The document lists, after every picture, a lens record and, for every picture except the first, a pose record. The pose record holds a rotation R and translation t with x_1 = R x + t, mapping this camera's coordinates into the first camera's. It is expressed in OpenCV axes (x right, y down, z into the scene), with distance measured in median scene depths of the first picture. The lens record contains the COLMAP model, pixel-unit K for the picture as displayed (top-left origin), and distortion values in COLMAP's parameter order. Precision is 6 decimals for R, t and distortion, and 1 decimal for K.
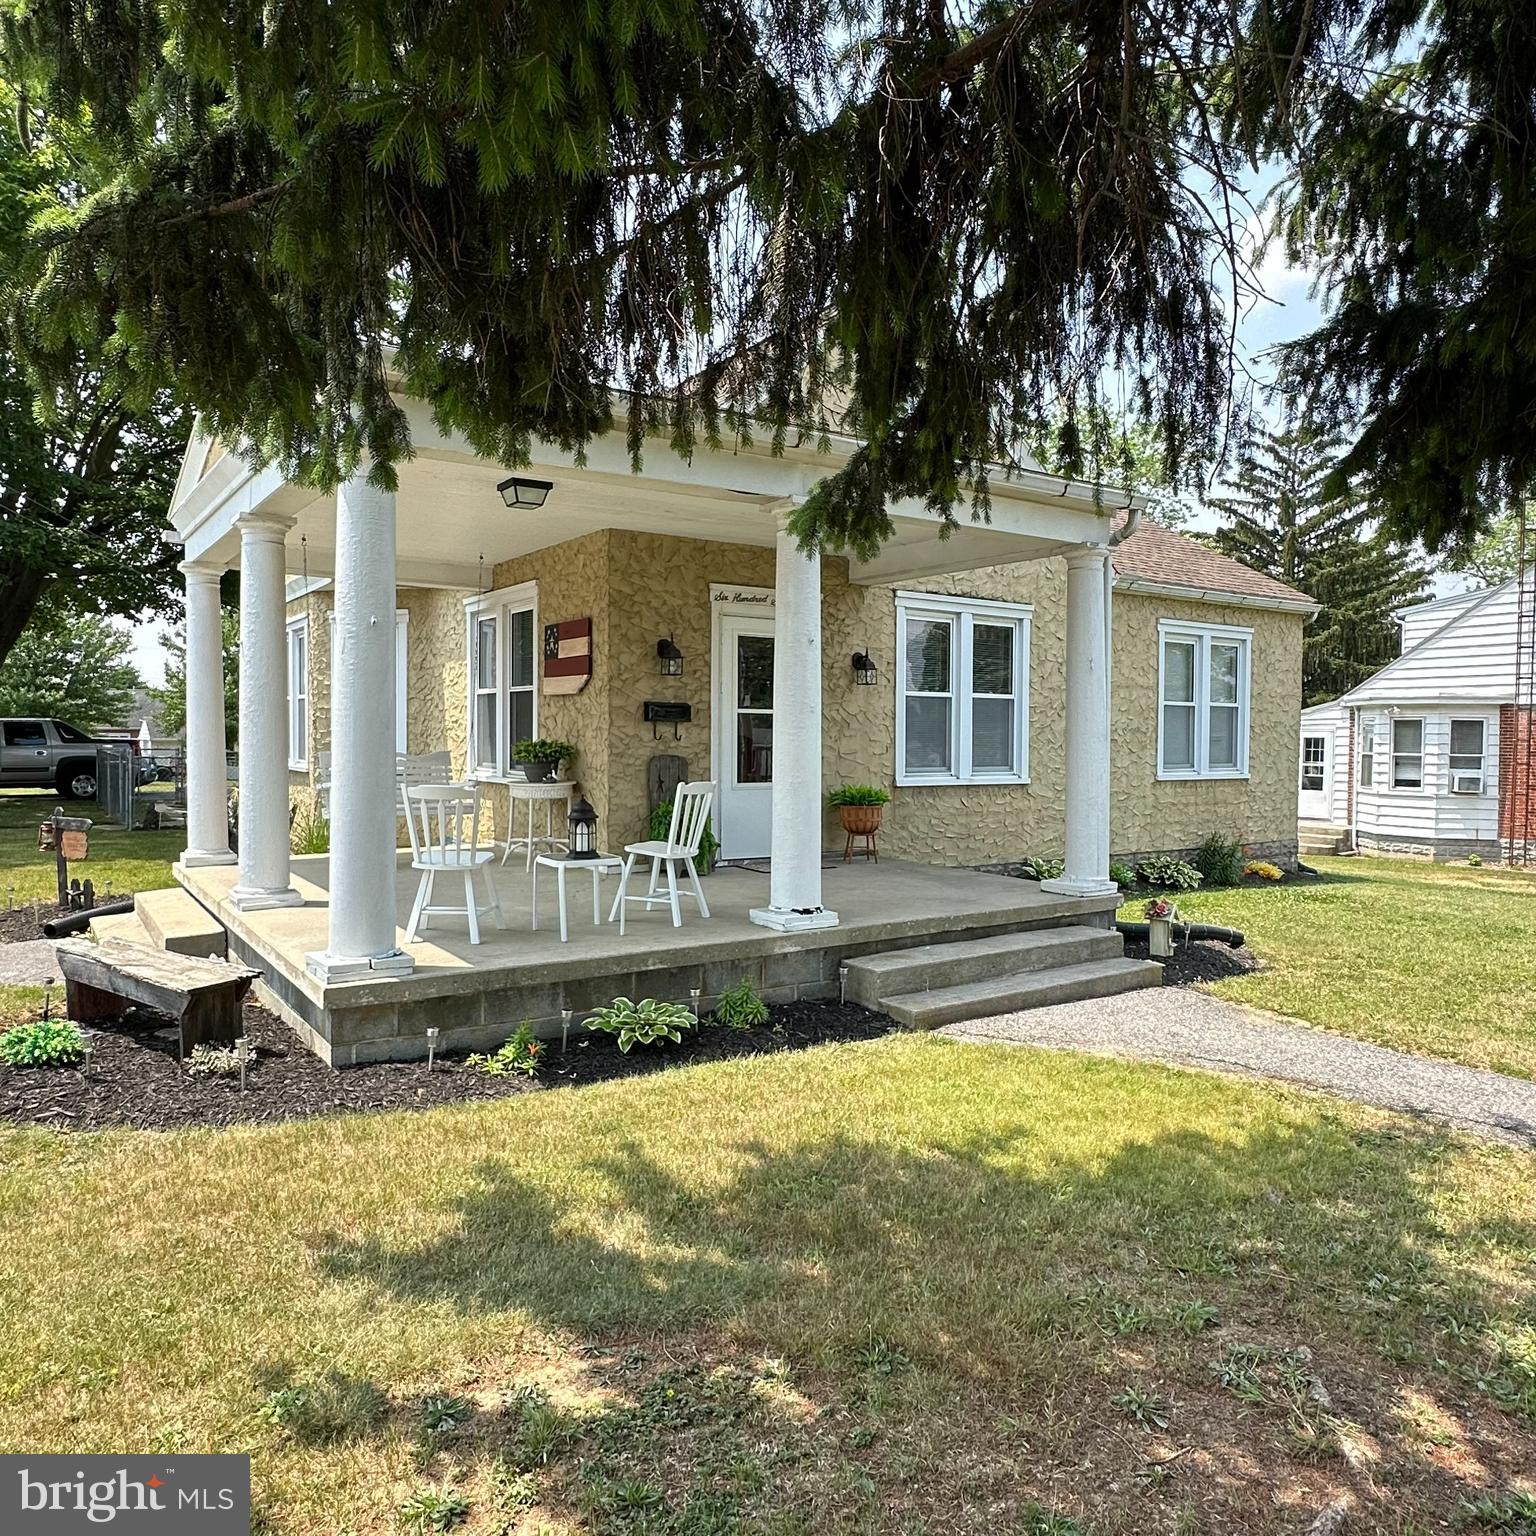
lens RADIAL K [[1097.7, 0, 764.2], [0, 1097.7, 768.8], [0, 0, 1]] dist [-0.001666, -0.002398]
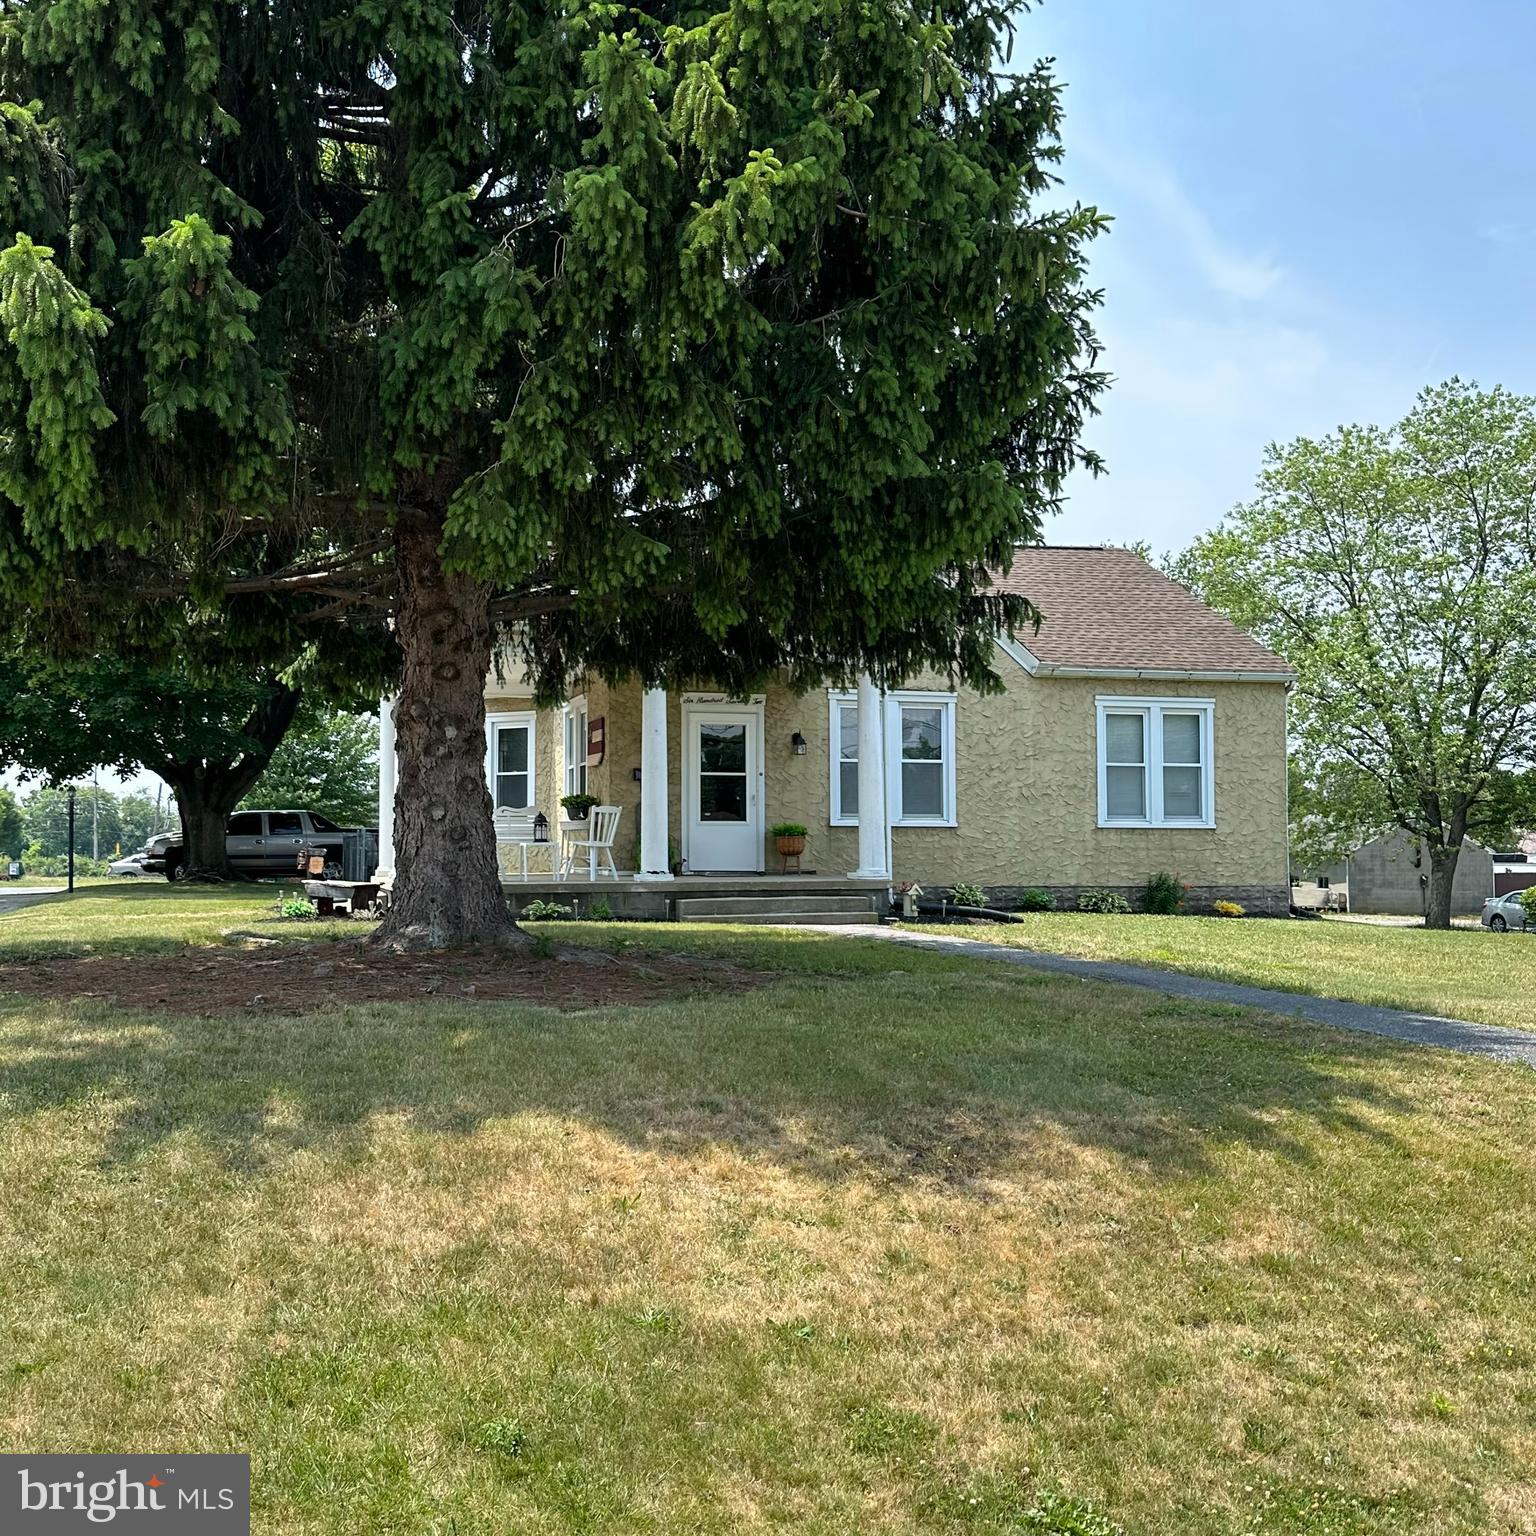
lens RADIAL K [[1625.3, 0, 760.0], [0, 1625.3, 767.1], [0, 0, 1]] dist [0.148463, 0.000000]
pose [[0.952829, -0.024839, -0.302490, 0.664576], [-0.000255, 0.996580, -0.082636, 0.112788], [0.303508, 0.078815, 0.949564, -1.014076]]
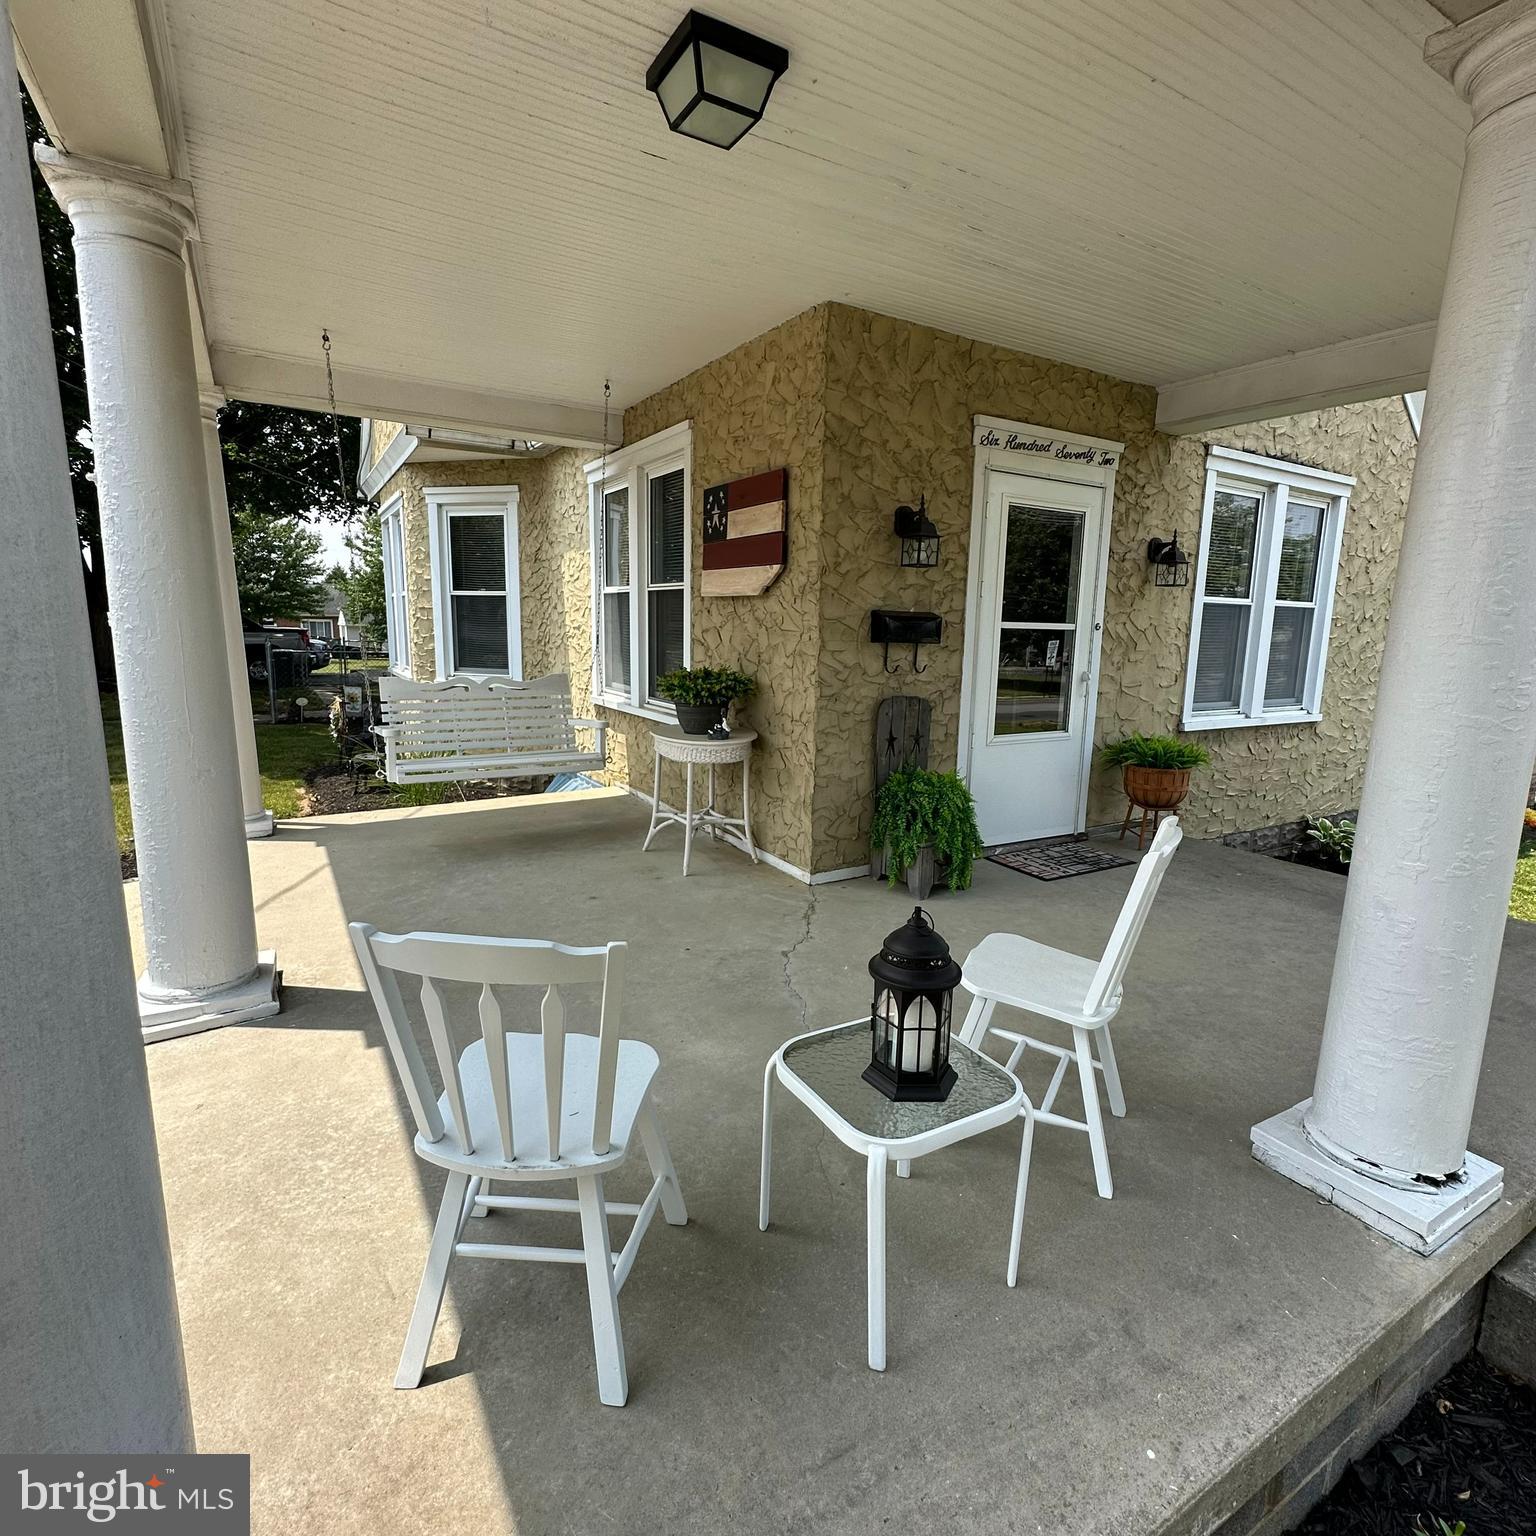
lens RADIAL K [[818.8, 0, 771.7], [0, 818.8, 772.8], [0, 0, 1]] dist [-0.001778, -0.001166]
pose [[0.998297, 0.023248, -0.053507, -0.117780], [-0.015073, 0.988811, 0.148407, -0.032504], [0.056358, -0.147348, 0.987478, 0.448915]]
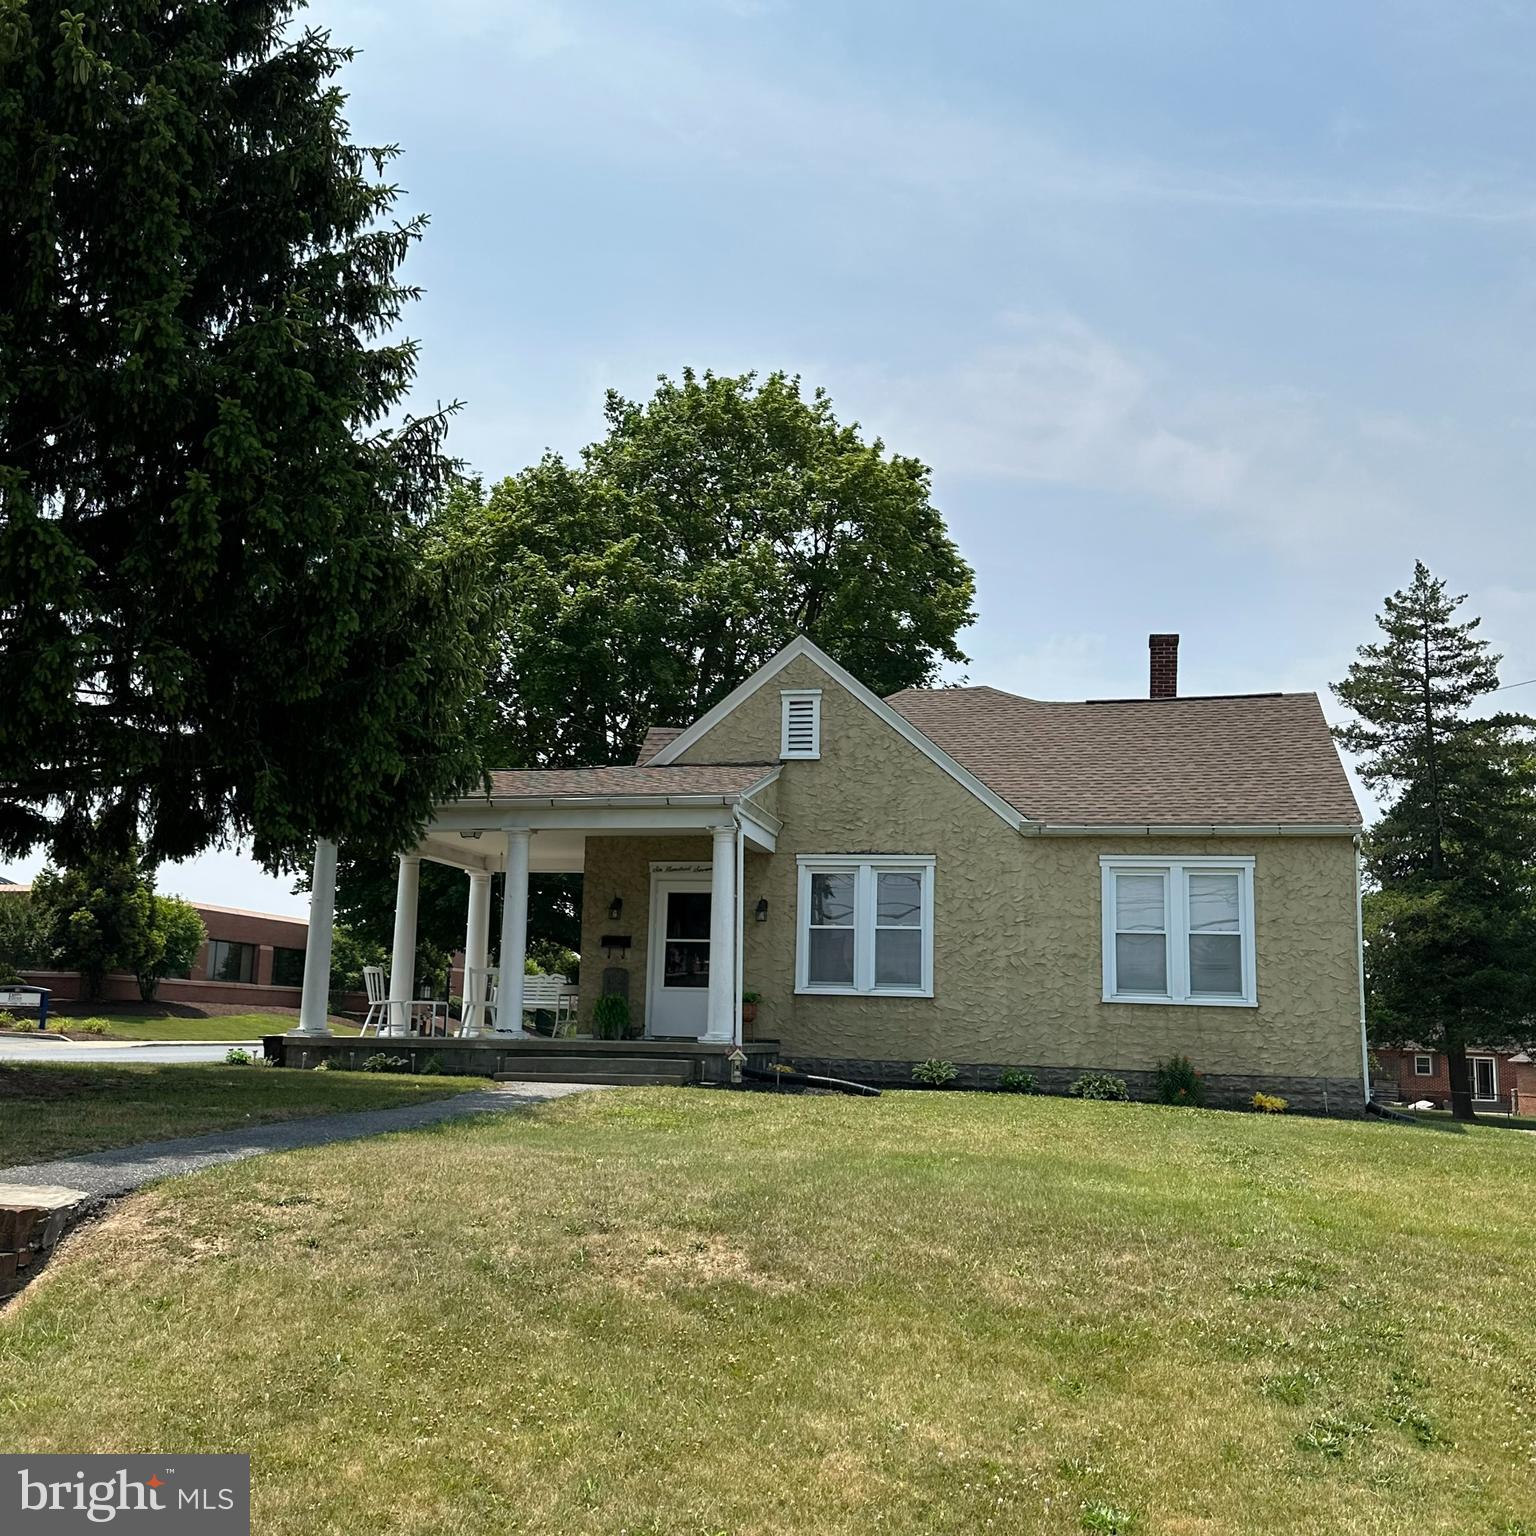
lens RADIAL K [[1625.3, 0, 765.2], [0, 1625.3, 765.4], [0, 0, 1]] dist [0.148463, 0.000000]
pose [[0.687691, -0.103757, -0.718551, 1.600828], [-0.040227, 0.982769, -0.180409, 0.105051], [0.724888, 0.152971, 0.671667, -0.459160]]
